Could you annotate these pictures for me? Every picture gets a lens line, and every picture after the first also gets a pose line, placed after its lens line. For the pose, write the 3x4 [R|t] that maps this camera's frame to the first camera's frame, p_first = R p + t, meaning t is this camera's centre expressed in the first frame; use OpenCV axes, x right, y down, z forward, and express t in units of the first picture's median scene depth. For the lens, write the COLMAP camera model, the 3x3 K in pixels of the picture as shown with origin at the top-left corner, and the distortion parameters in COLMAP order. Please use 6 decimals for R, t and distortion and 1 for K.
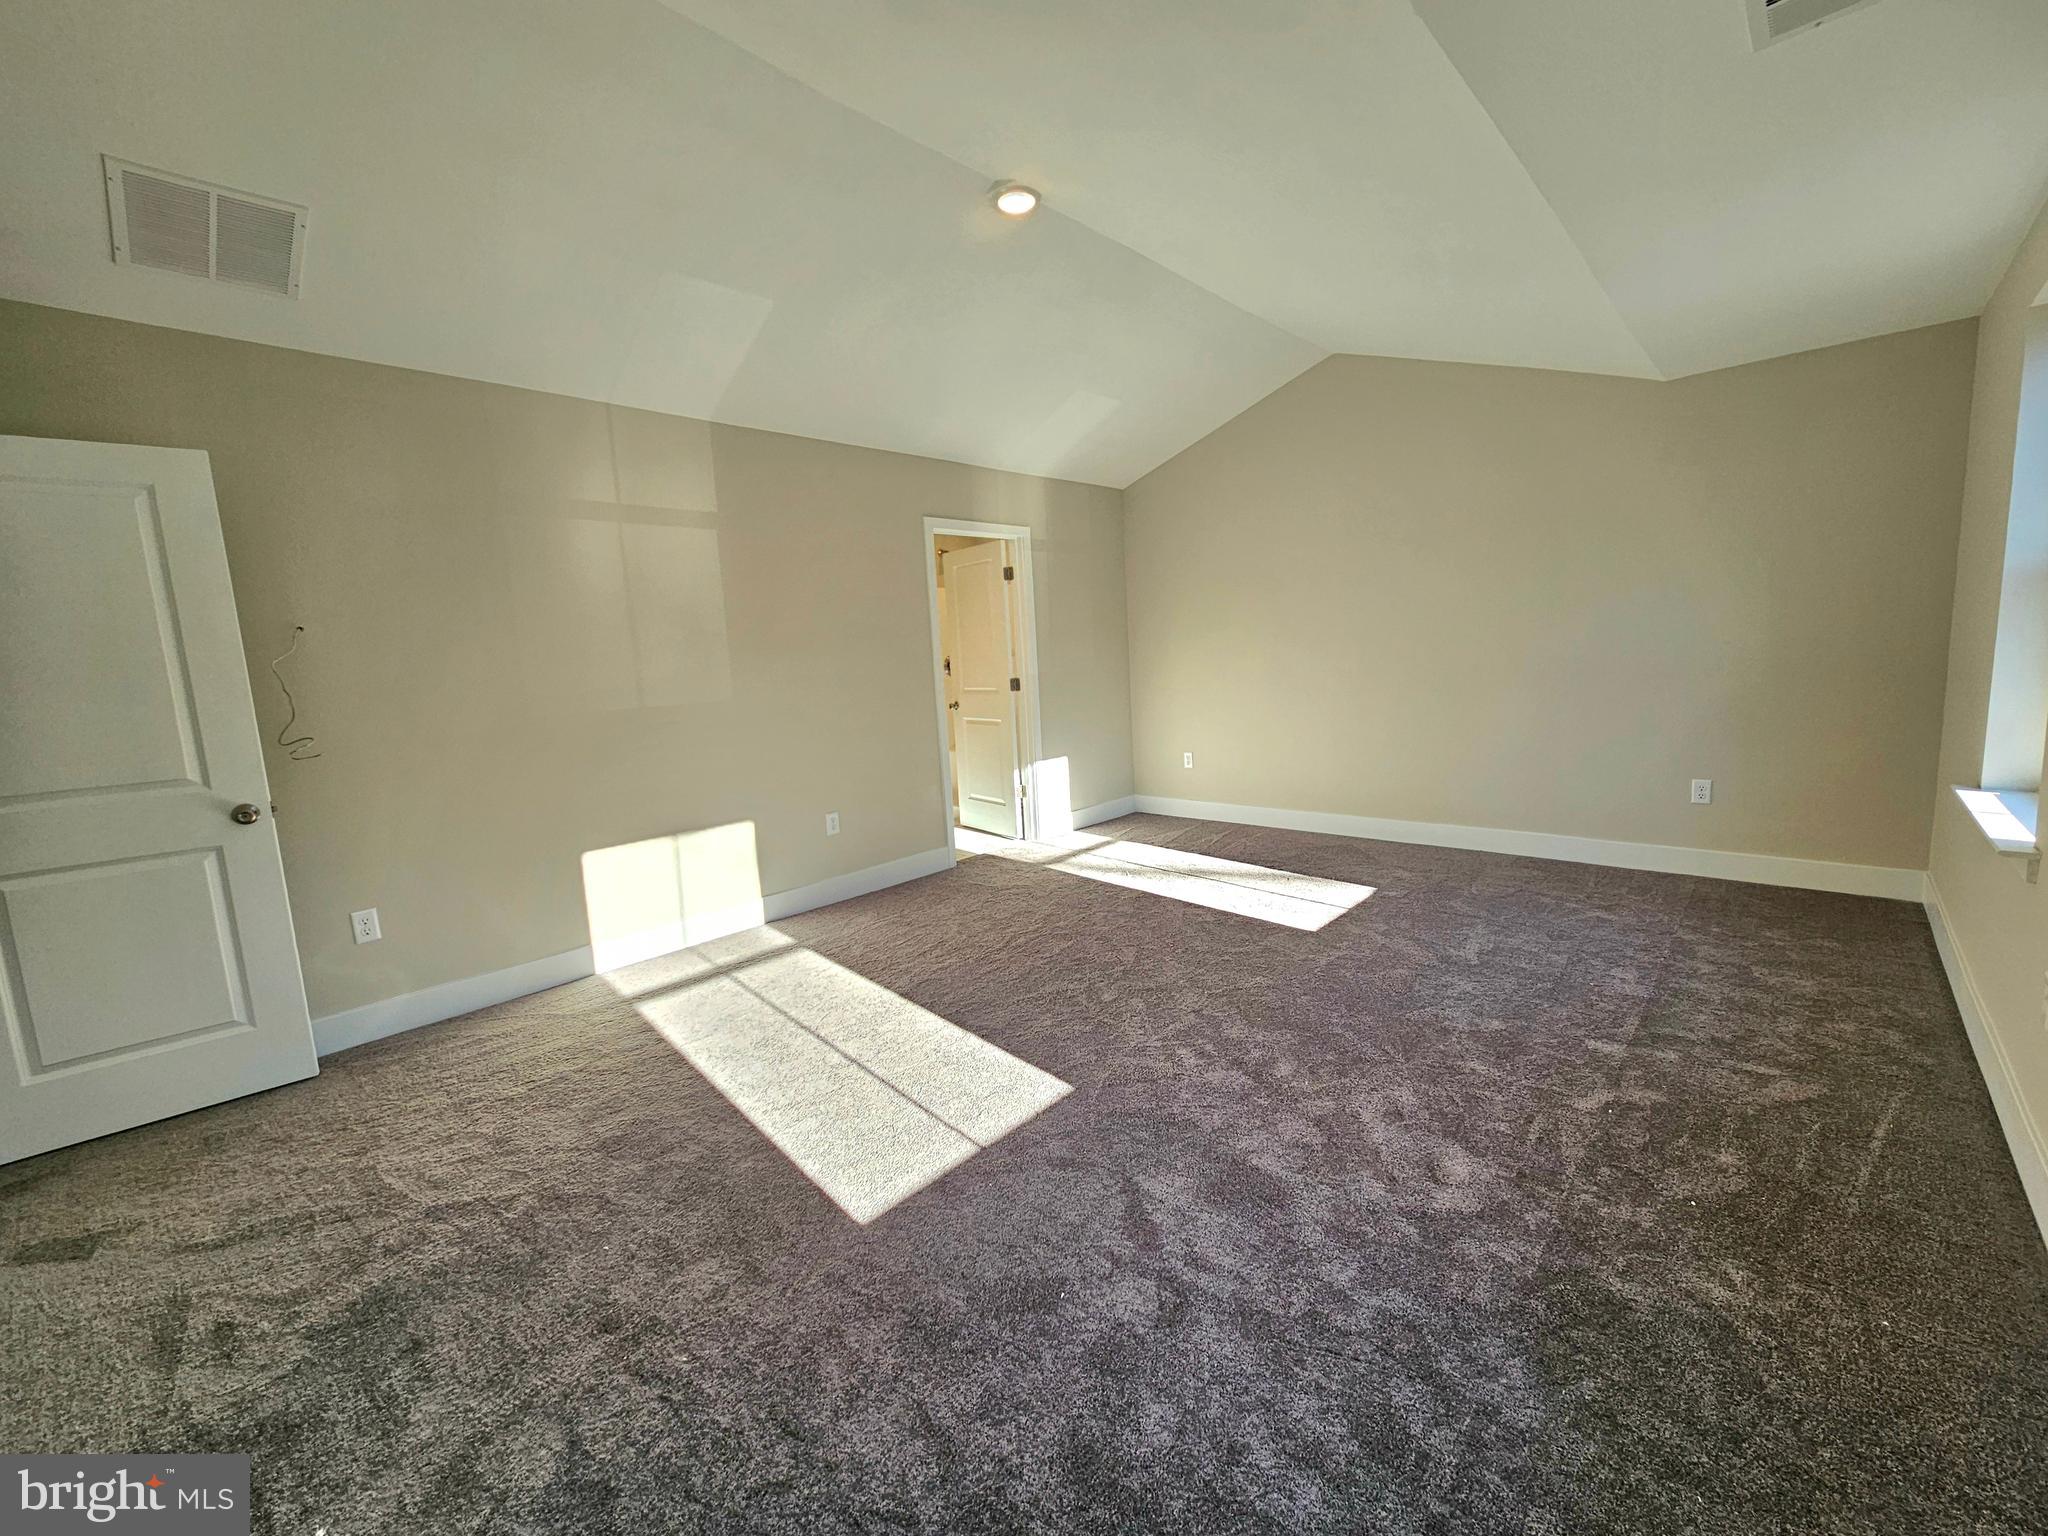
lens RADIAL K [[839.2, 0, 1024.0], [0, 839.2, 768.0], [0, 0, 1]] dist [-0.001605, -0.000017]
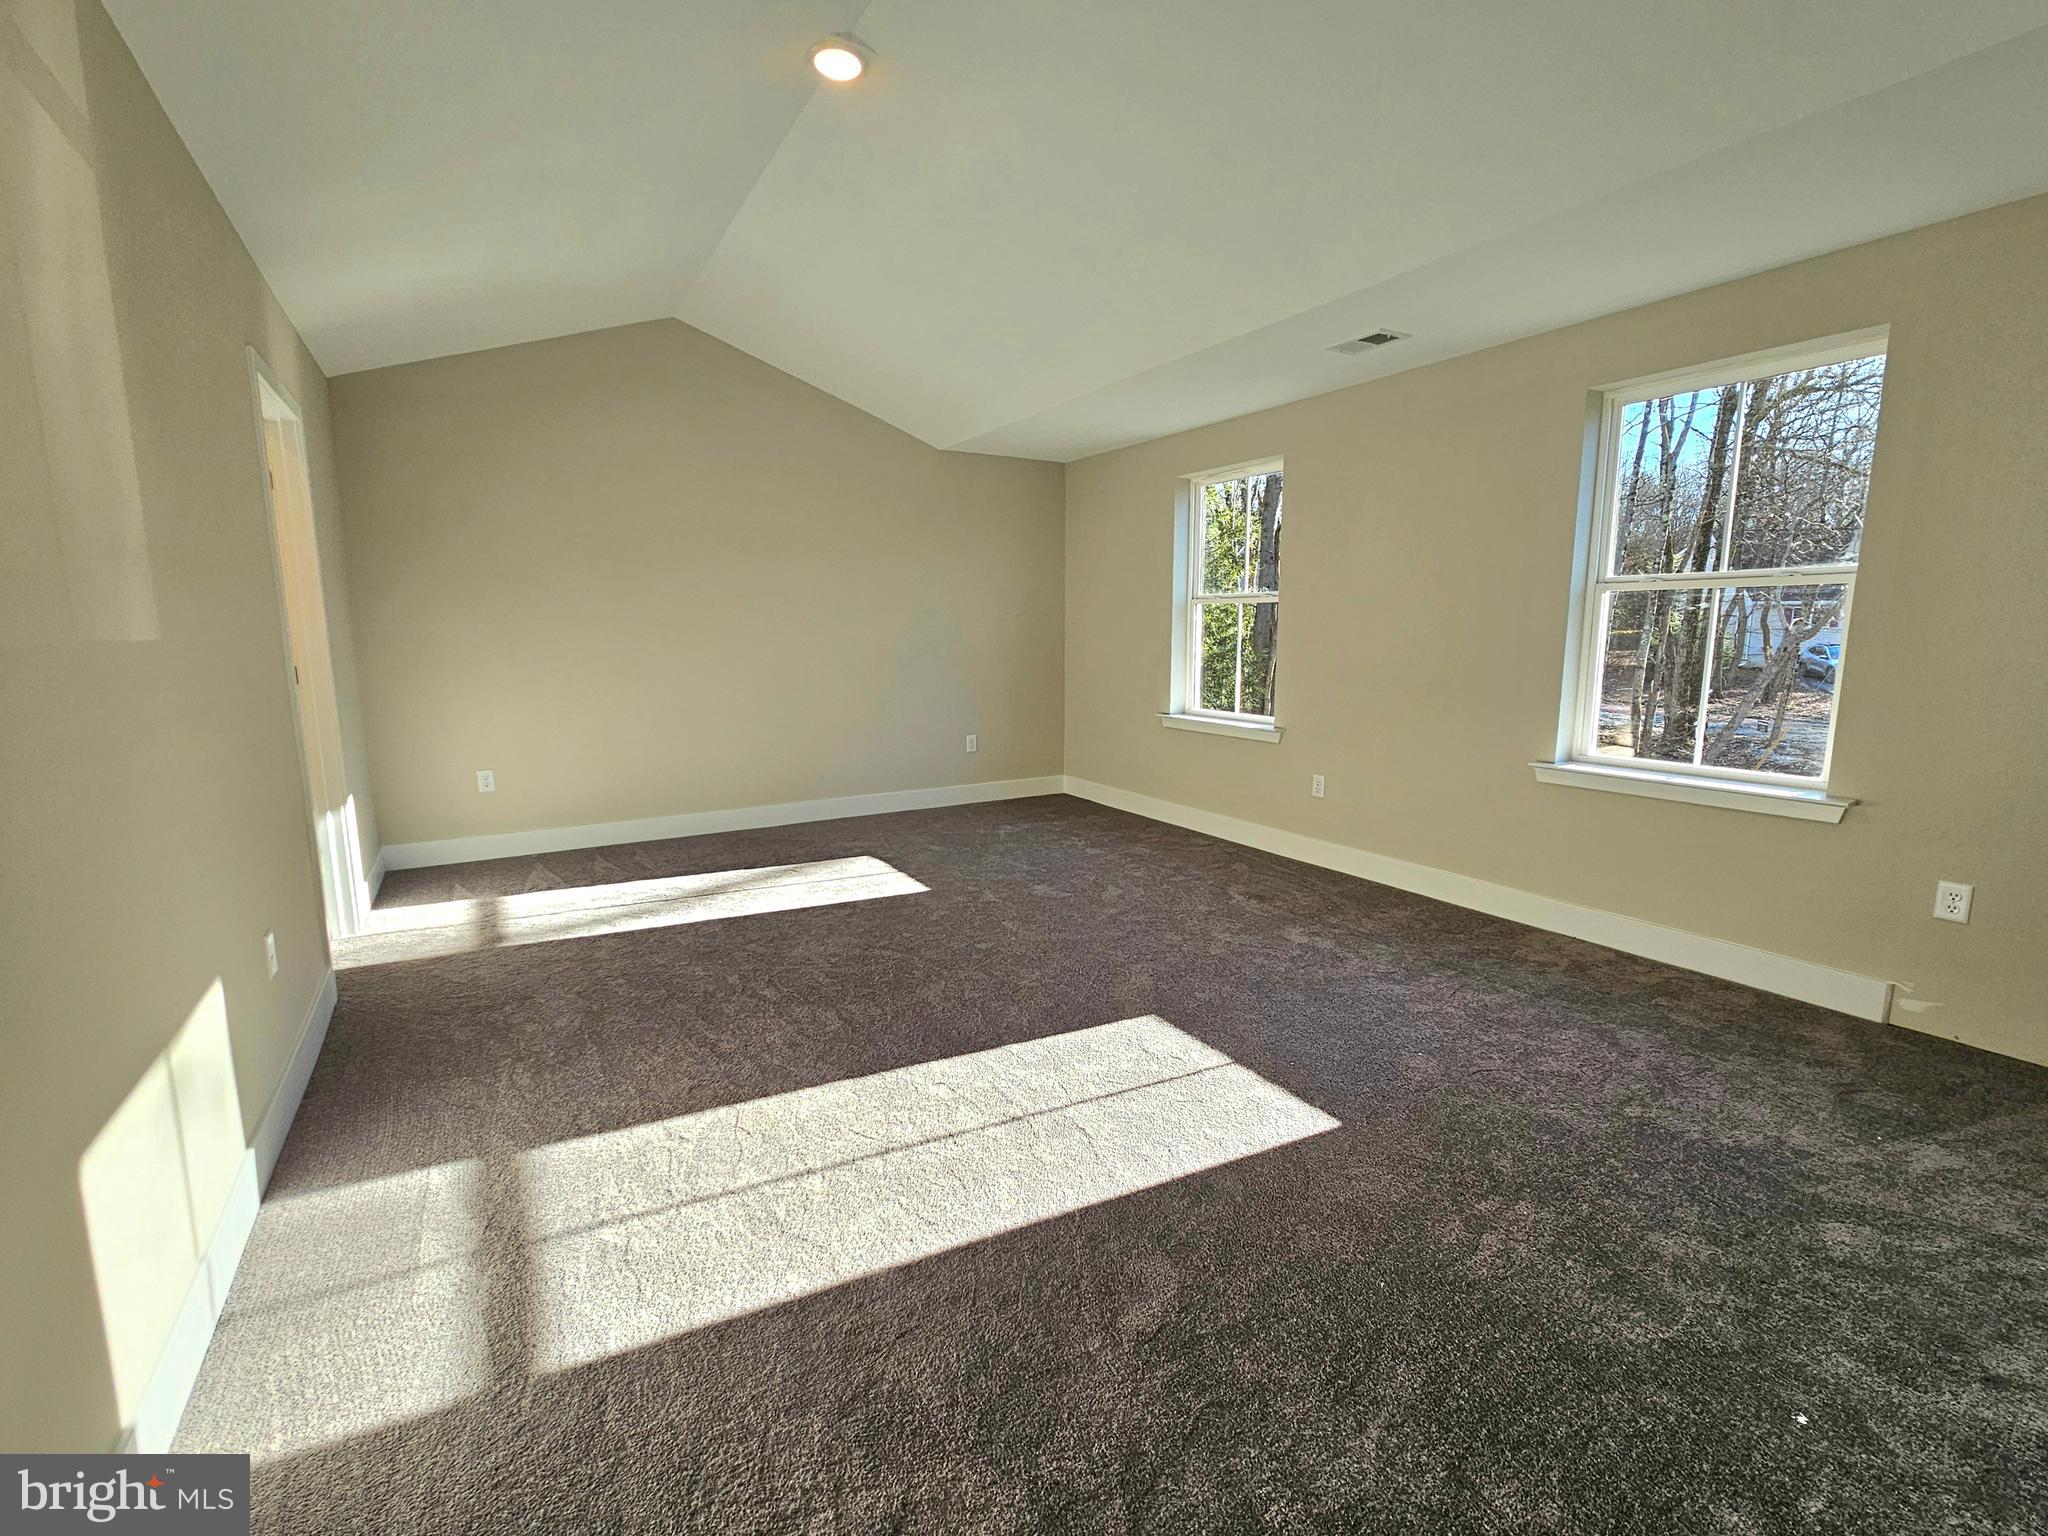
lens RADIAL K [[937.1, 0, 1024.0], [0, 937.1, 768.0], [0, 0, 1]] dist [-0.048408, 0.000033]
pose [[0.243461, -0.095712, 0.965176, -0.711151], [0.123481, 0.990080, 0.067035, -0.024836], [-0.962018, 0.102860, 0.252865, 0.519844]]
